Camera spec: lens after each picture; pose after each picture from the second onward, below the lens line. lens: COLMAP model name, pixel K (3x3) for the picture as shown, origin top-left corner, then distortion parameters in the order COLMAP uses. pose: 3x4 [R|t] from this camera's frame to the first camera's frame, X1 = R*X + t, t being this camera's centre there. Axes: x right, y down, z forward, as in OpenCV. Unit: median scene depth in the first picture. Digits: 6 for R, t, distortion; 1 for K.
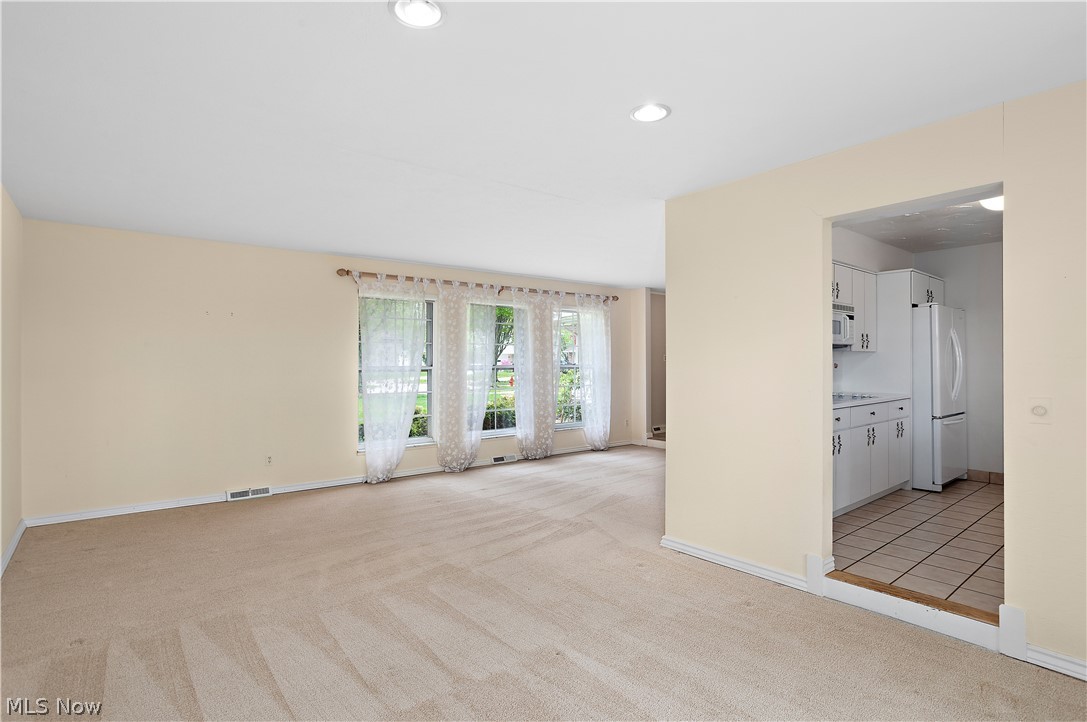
lens RADIAL K [[526.4, 0, 539.1], [0, 526.4, 368.3], [0, 0, 1]] dist [-0.023857, 0.010114]
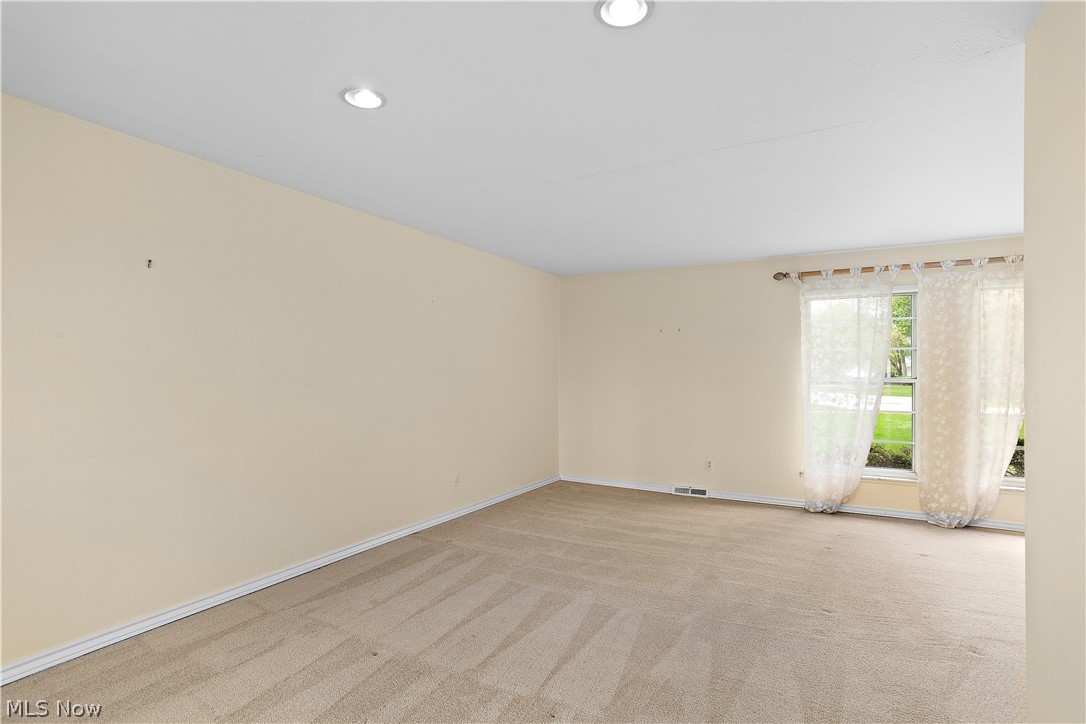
lens RADIAL K [[526.0, 0, 540.0], [0, 526.0, 366.7], [0, 0, 1]] dist [-0.023857, 0.010114]
pose [[0.412967, -0.006016, -0.910726, 0.268616], [-0.015887, 0.999778, -0.013808, -0.002181], [0.910608, 0.020171, 0.412779, 0.208395]]
